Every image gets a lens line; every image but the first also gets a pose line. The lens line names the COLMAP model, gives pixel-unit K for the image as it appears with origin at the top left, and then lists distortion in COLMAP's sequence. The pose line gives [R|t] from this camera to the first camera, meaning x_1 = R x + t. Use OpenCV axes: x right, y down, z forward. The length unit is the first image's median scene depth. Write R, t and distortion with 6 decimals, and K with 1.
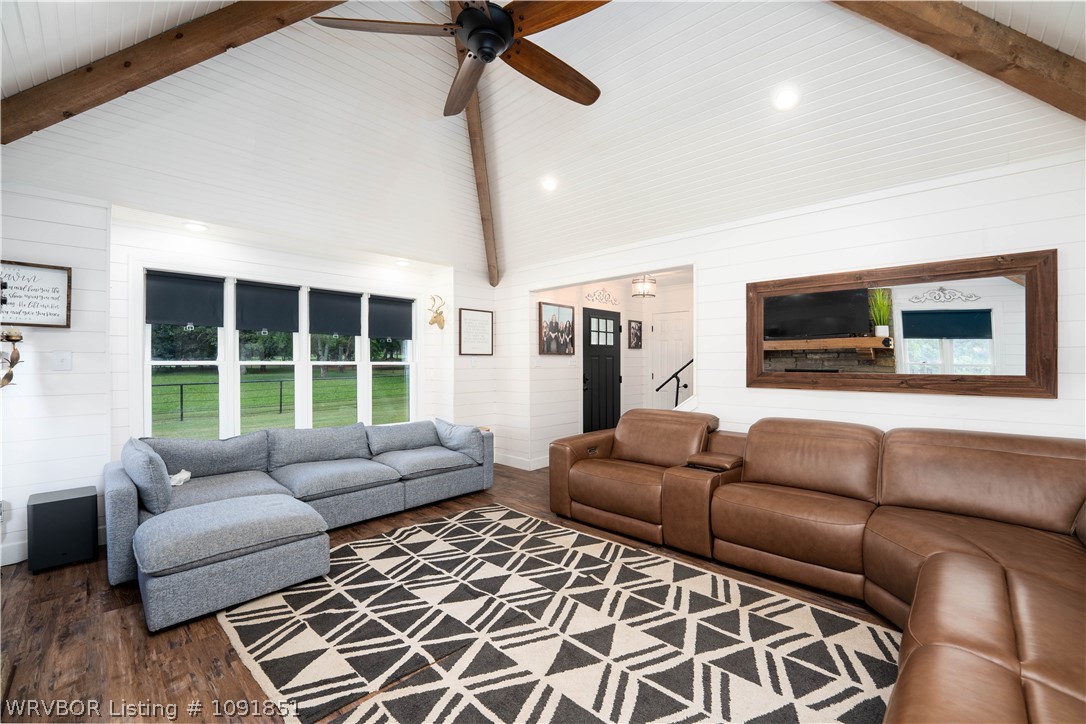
lens RADIAL K [[433.7, 0, 547.2], [0, 433.7, 365.2], [0, 0, 1]] dist [-0.001257, -0.000084]
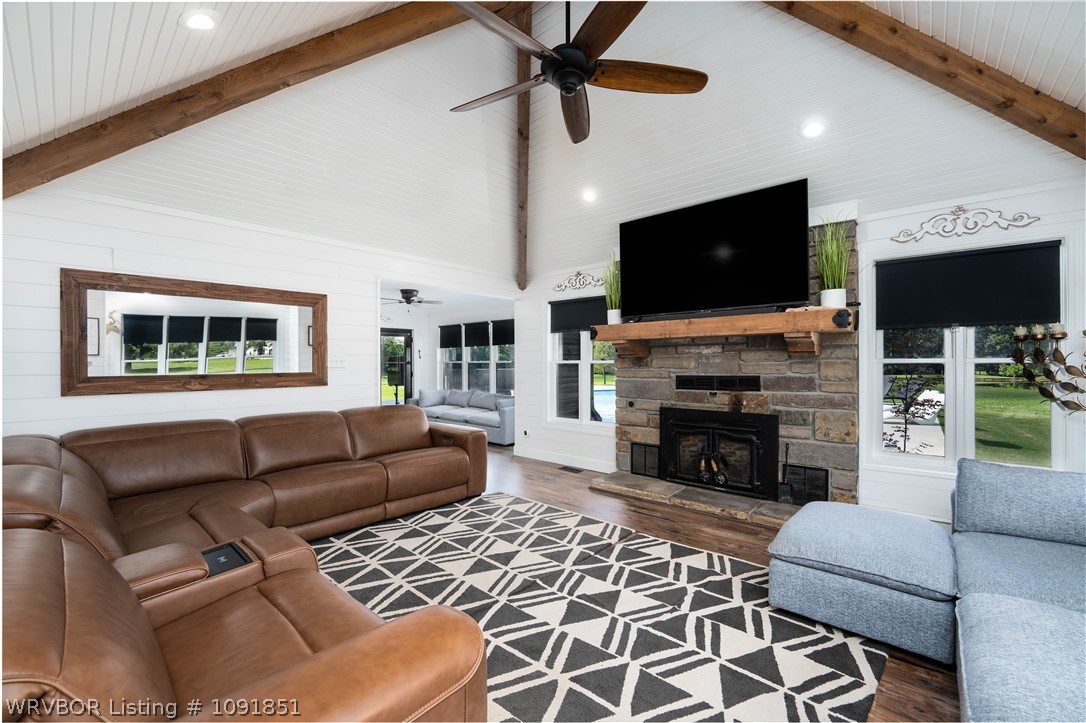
lens RADIAL K [[433.7, 0, 547.2], [0, 433.7, 364.7], [0, 0, 1]] dist [-0.001257, -0.000084]
pose [[-0.999542, 0.007053, -0.029437, -0.044428], [0.006798, 0.999939, 0.008755, -0.007739], [0.029497, 0.008551, -0.999528, 2.002426]]
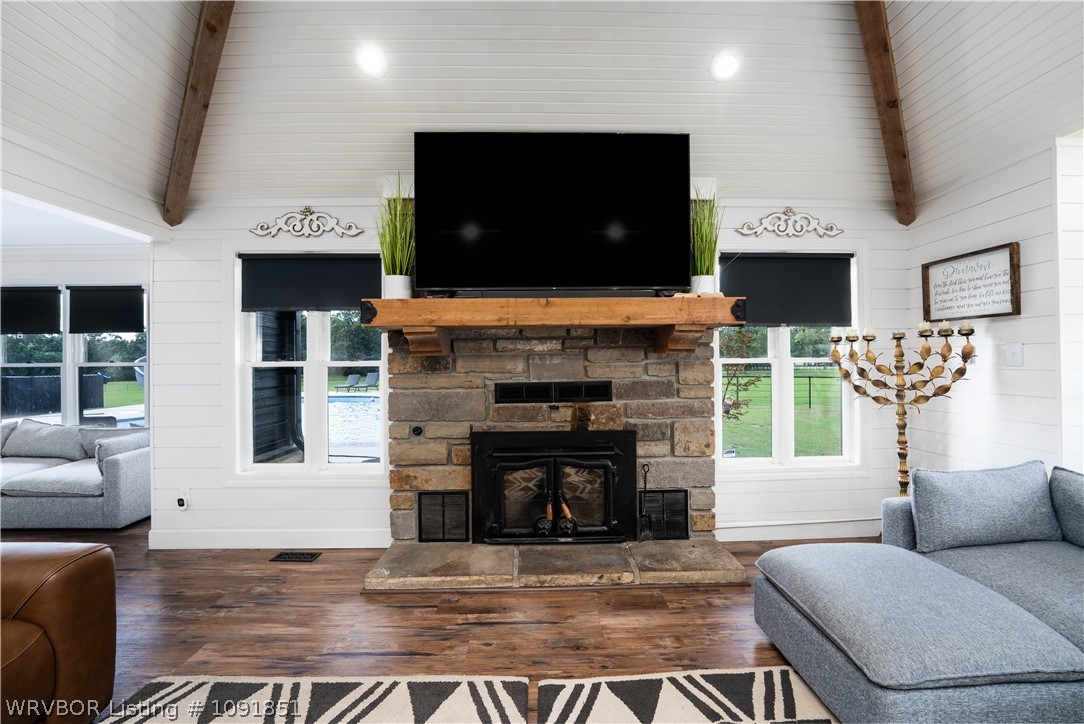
lens RADIAL K [[446.3, 0, 546.0], [0, 446.3, 359.7], [0, 0, 1]] dist [-0.022074, -0.000067]
pose [[-0.714438, 0.006608, -0.699668, 0.143378], [0.007508, 0.999970, 0.001778, -0.010716], [0.699659, -0.003983, -0.714466, 1.188396]]
